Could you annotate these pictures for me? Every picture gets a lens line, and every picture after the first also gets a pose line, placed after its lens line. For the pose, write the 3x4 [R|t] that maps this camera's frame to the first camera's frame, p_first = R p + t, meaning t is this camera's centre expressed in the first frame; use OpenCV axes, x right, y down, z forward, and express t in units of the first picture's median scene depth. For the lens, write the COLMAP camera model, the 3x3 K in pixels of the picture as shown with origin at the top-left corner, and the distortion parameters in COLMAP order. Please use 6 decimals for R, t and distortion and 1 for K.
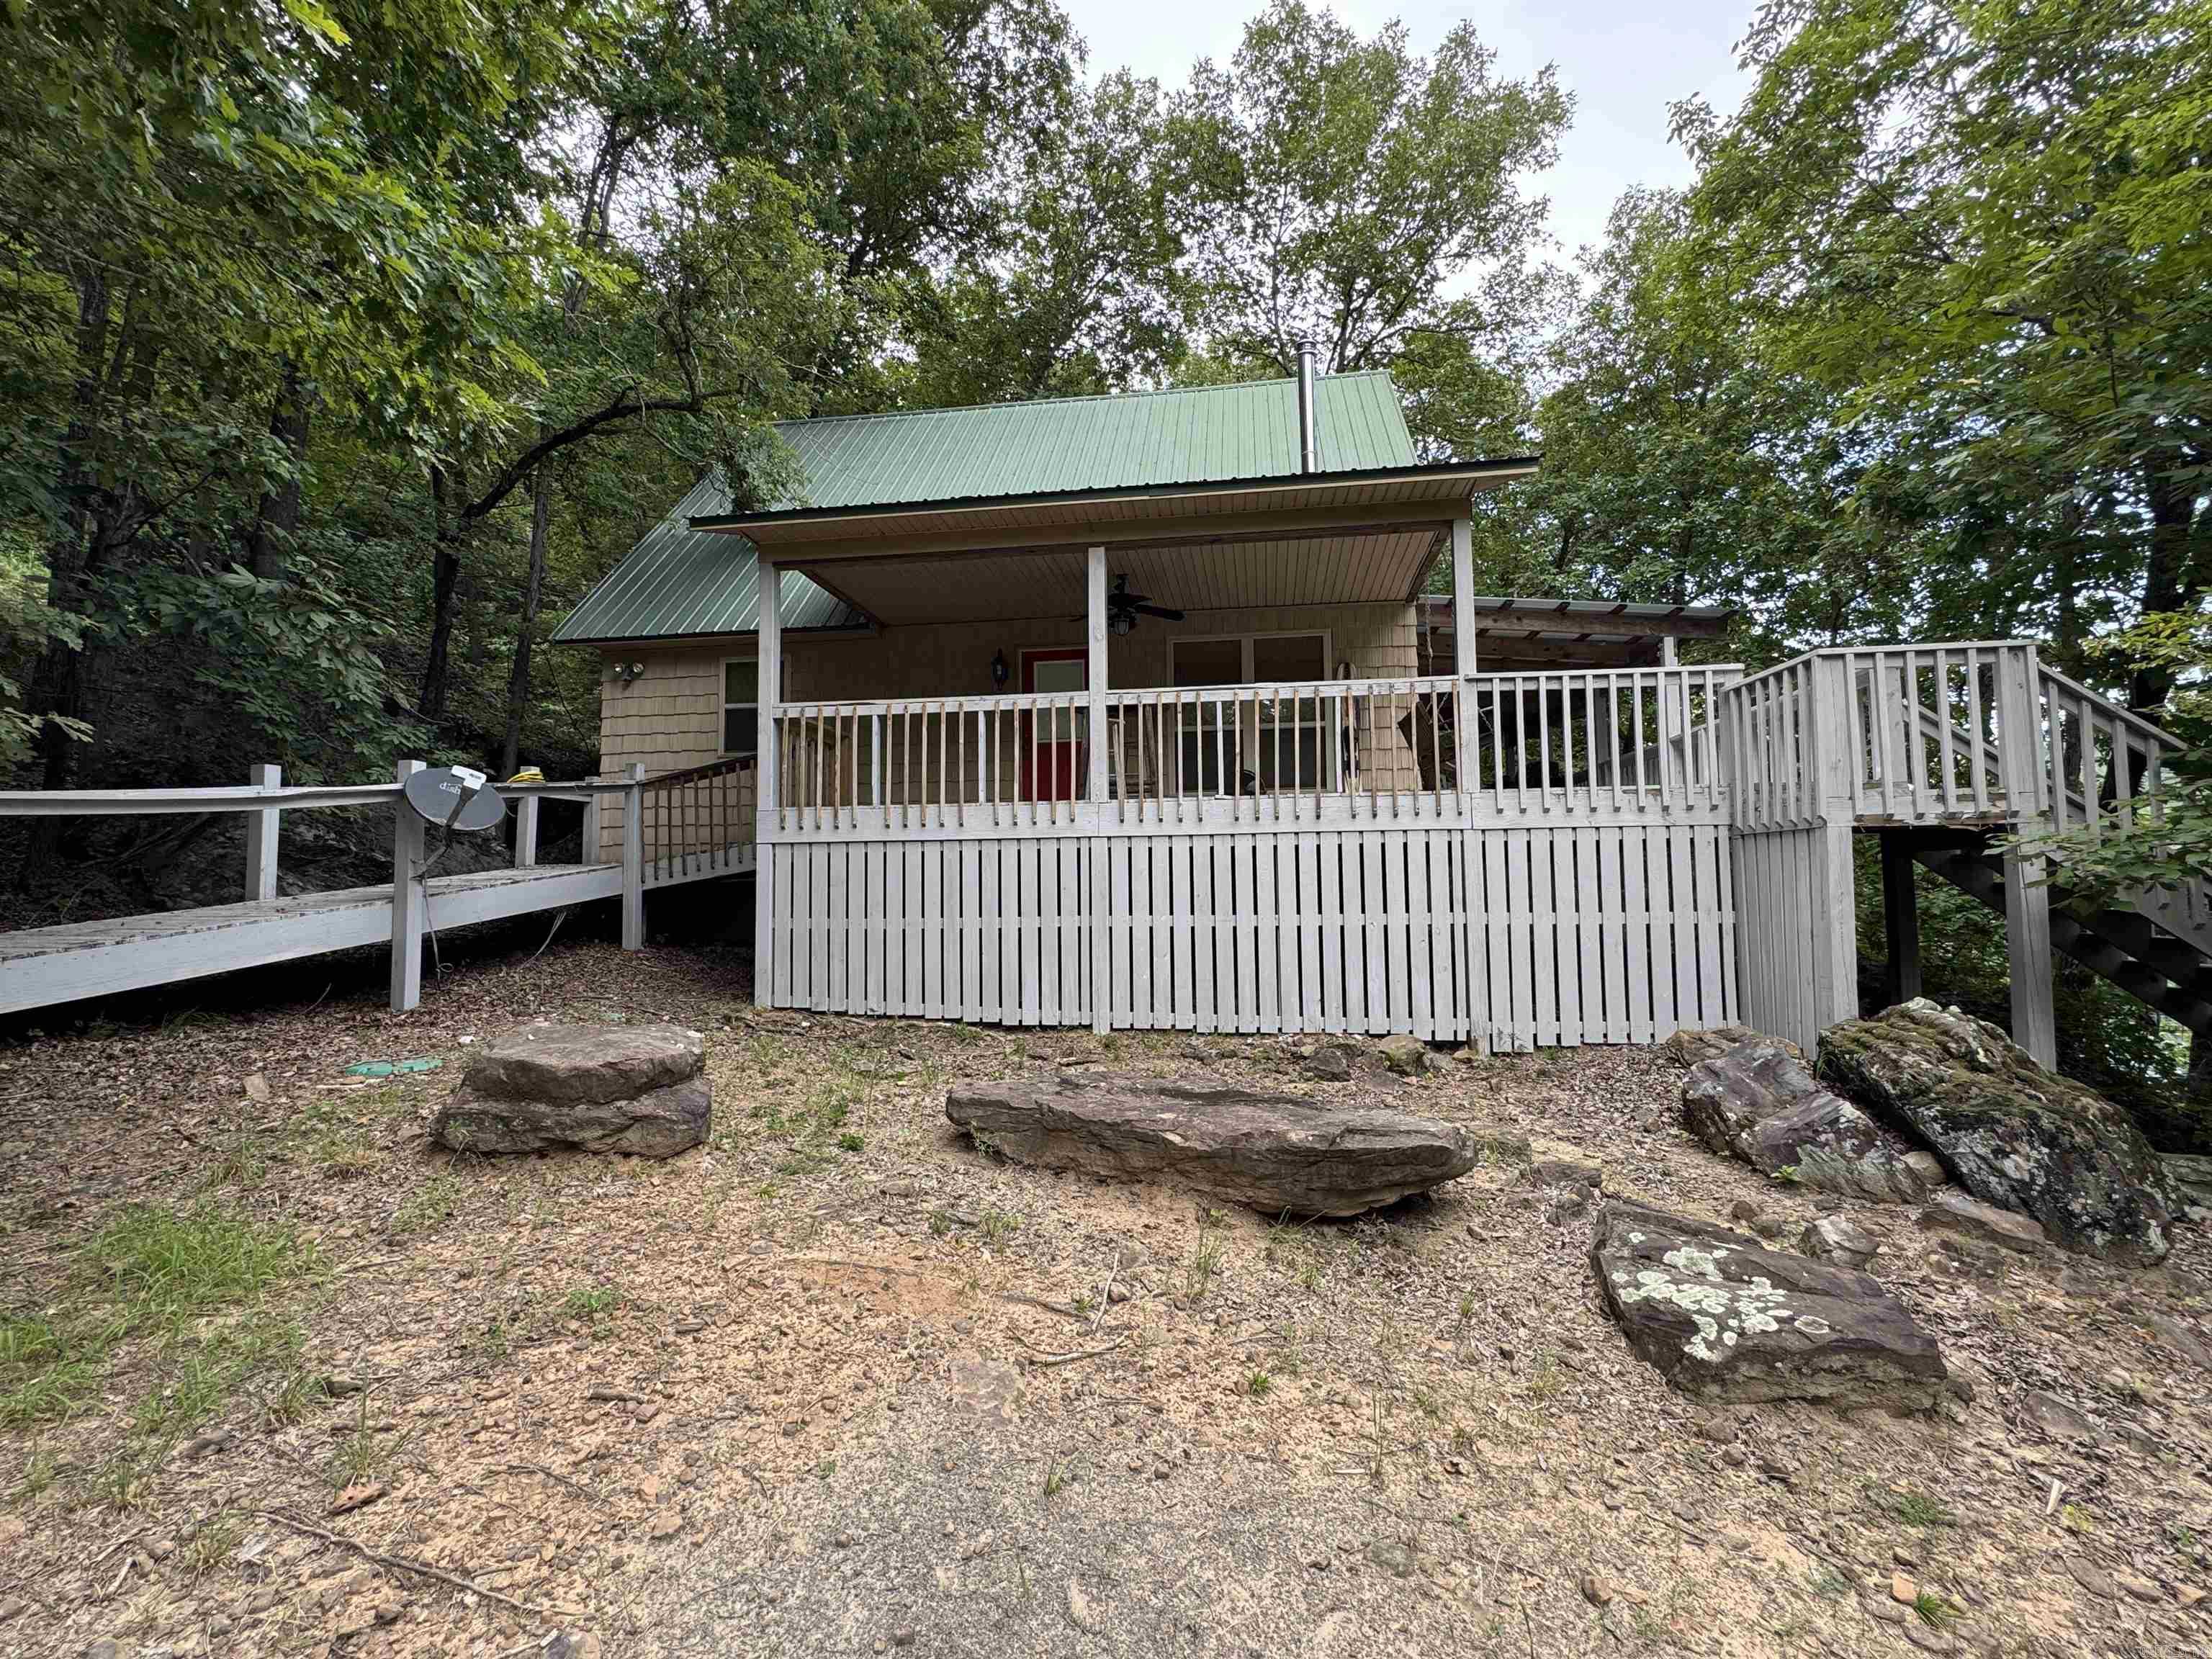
lens RADIAL K [[982.3, 0, 1101.6], [0, 982.3, 827.2], [0, 0, 1]] dist [-0.001030, -0.000056]
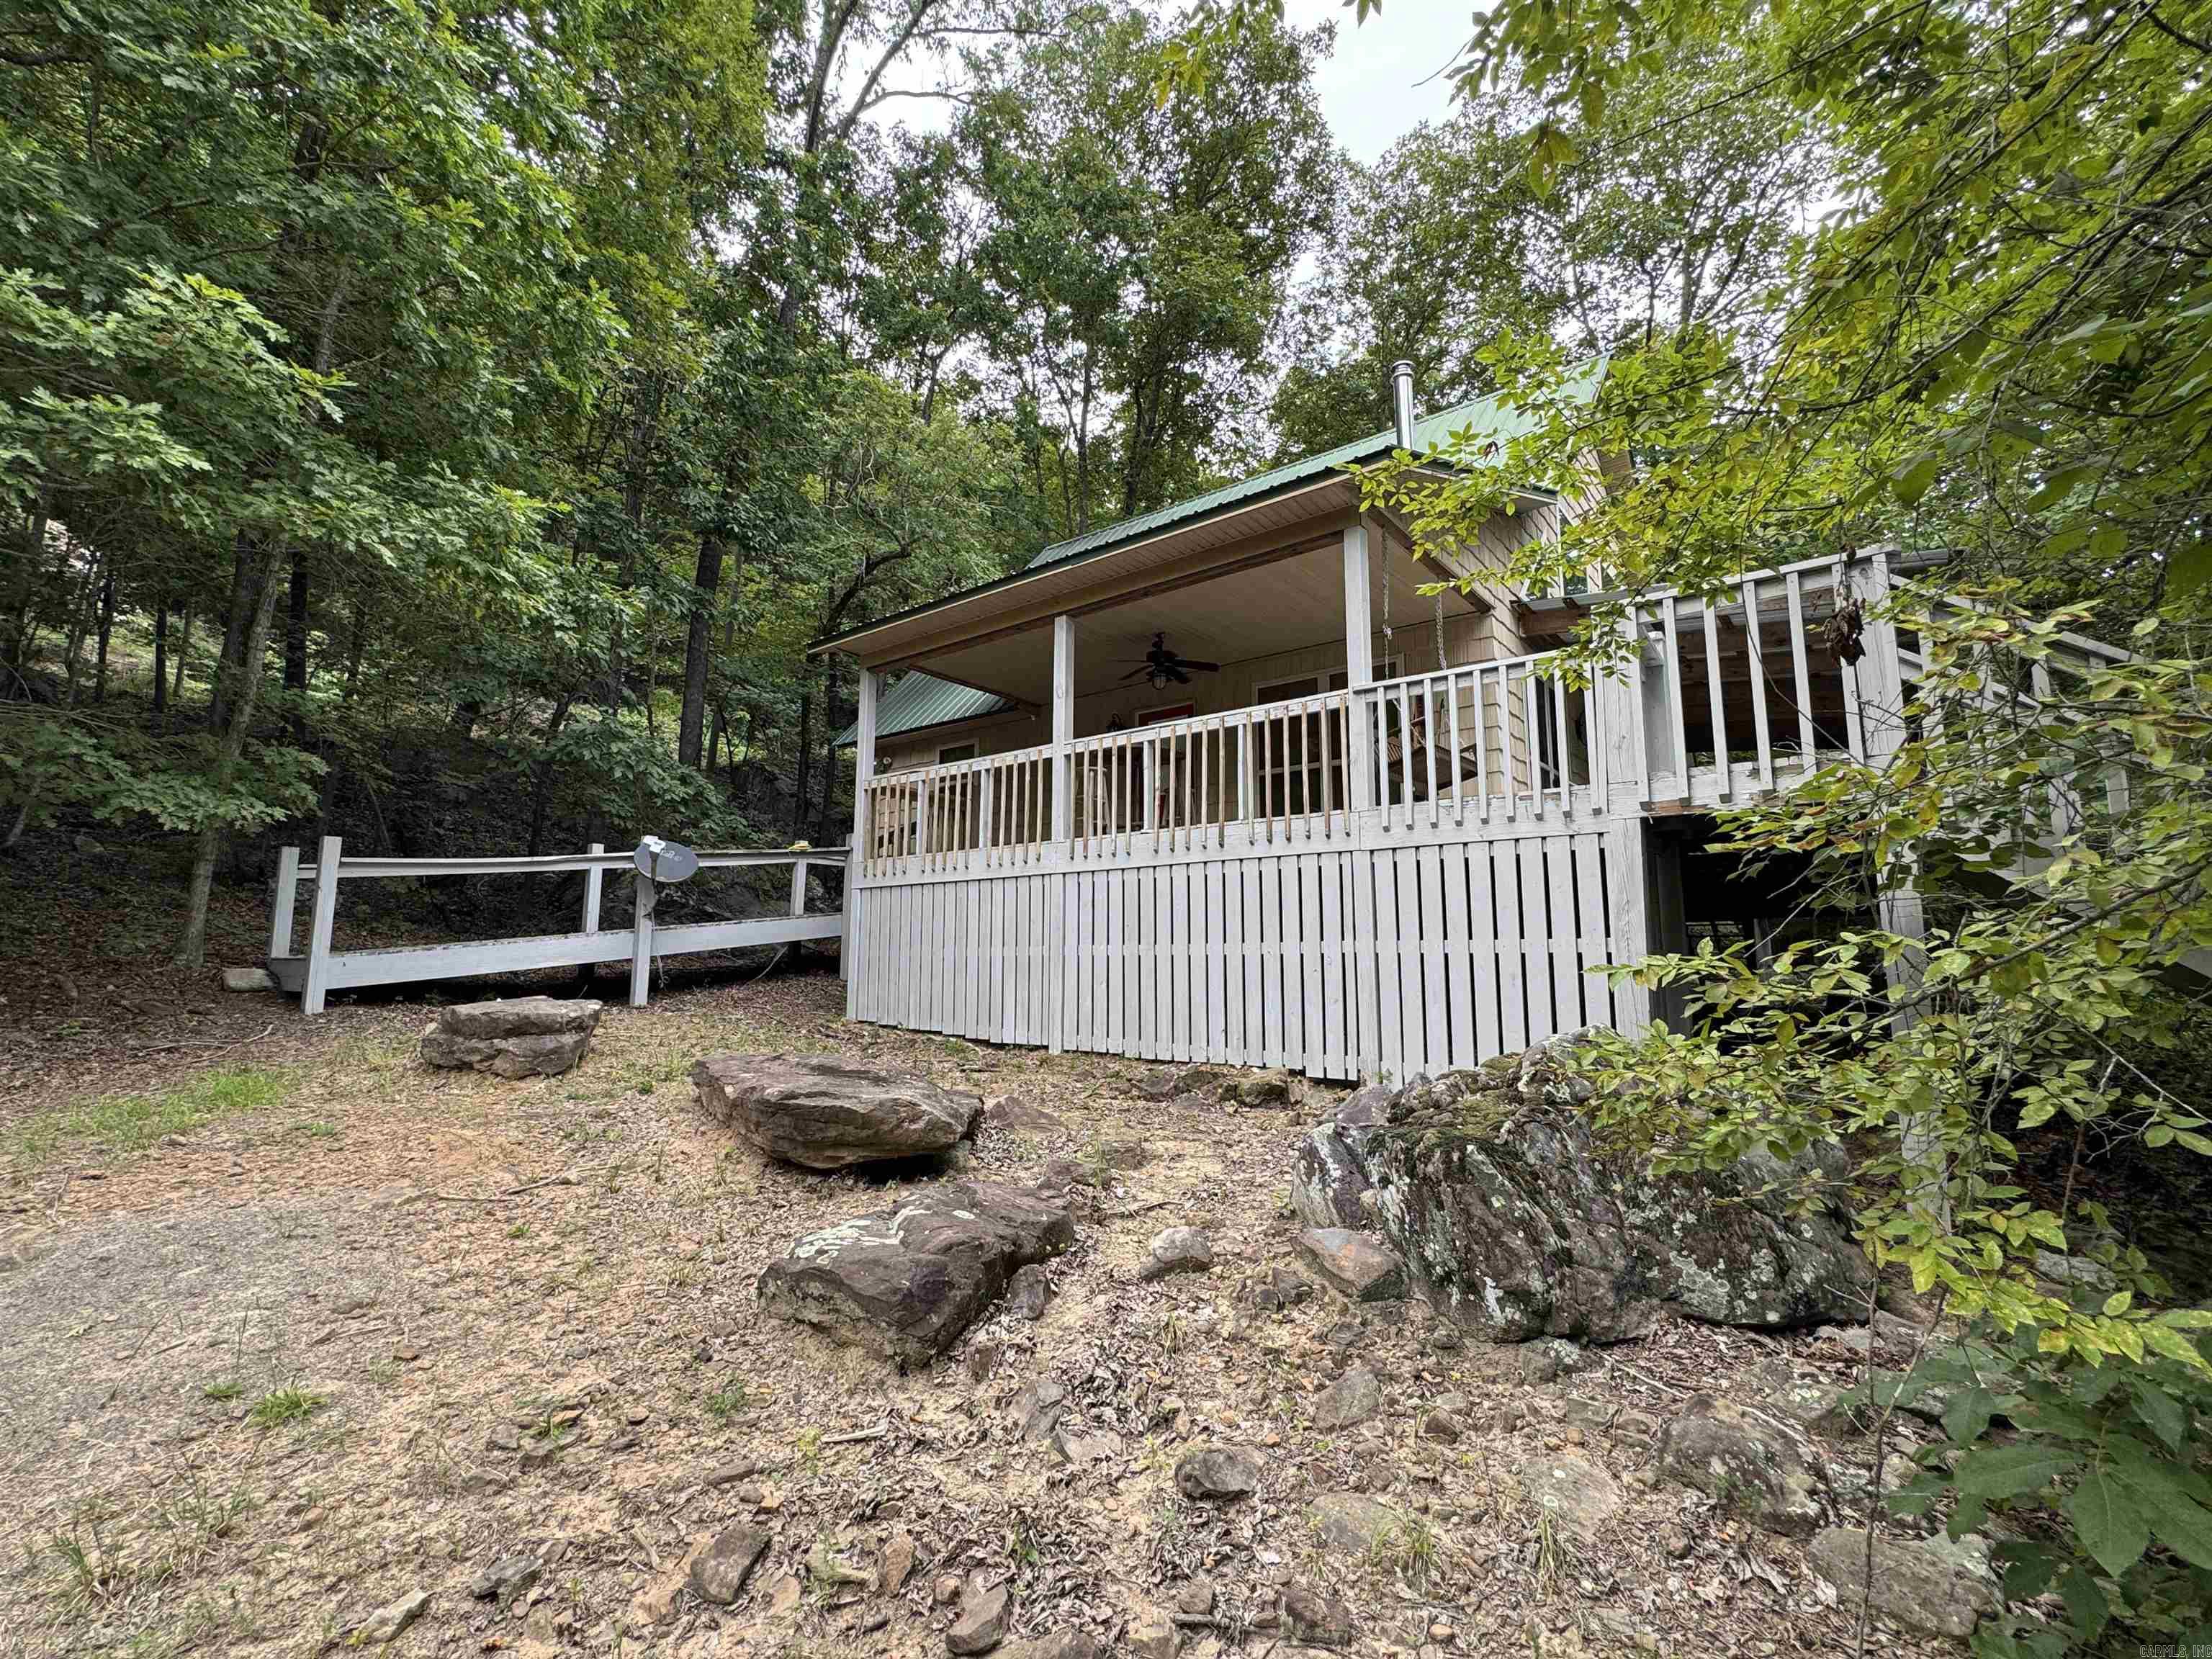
lens RADIAL K [[981.5, 0, 1106.0], [0, 981.5, 829.5], [0, 0, 1]] dist [0.015449, -0.000137]
pose [[0.862806, -0.054329, -0.502607, 0.598854], [0.017644, 0.996839, -0.077463, 0.047403], [0.505227, 0.057968, 0.861037, 0.070297]]
